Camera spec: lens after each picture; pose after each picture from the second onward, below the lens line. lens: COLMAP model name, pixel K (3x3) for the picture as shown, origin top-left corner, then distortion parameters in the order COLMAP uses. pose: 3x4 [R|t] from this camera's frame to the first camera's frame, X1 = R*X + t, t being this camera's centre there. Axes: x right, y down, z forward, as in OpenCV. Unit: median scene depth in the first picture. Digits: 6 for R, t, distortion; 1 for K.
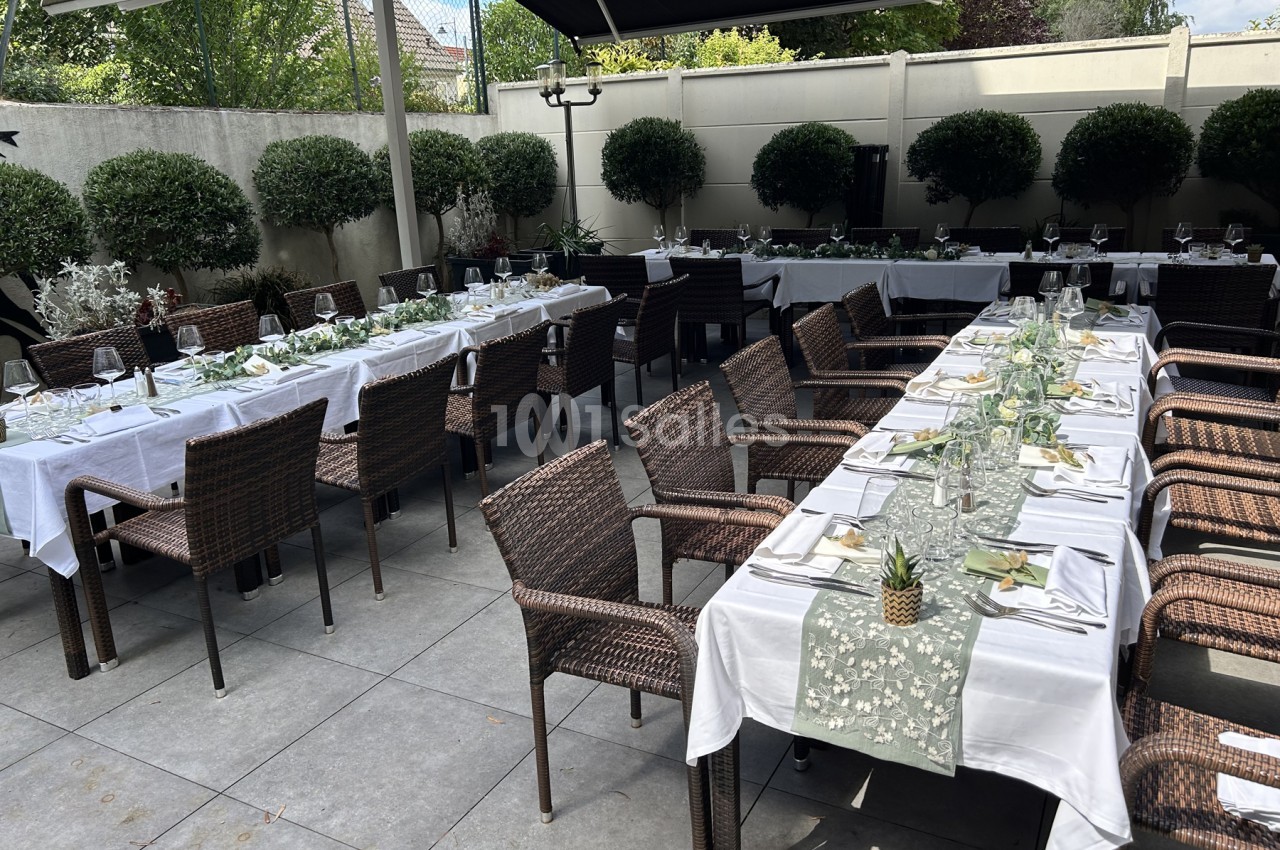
lens RADIAL K [[957.4, 0, 634.6], [0, 957.4, 424.4], [0, 0, 1]] dist [0.052425, -0.064715]
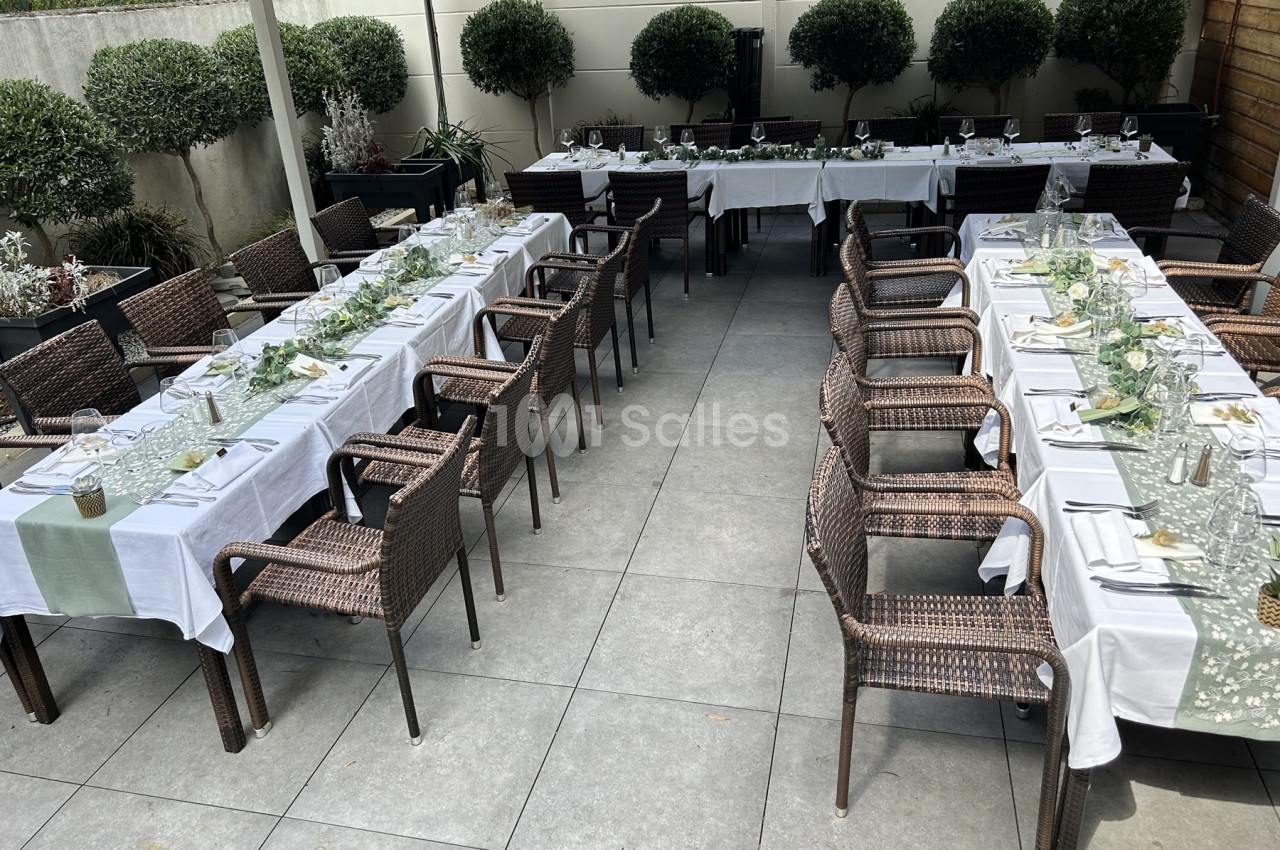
lens RADIAL K [[957.4, 0, 634.6], [0, 957.4, 424.4], [0, 0, 1]] dist [0.052425, -0.064715]
pose [[0.964852, -0.122569, 0.232458, -0.202039], [0.086901, 0.983617, 0.157941, -0.079414], [-0.248008, -0.132188, 0.959697, 0.038060]]
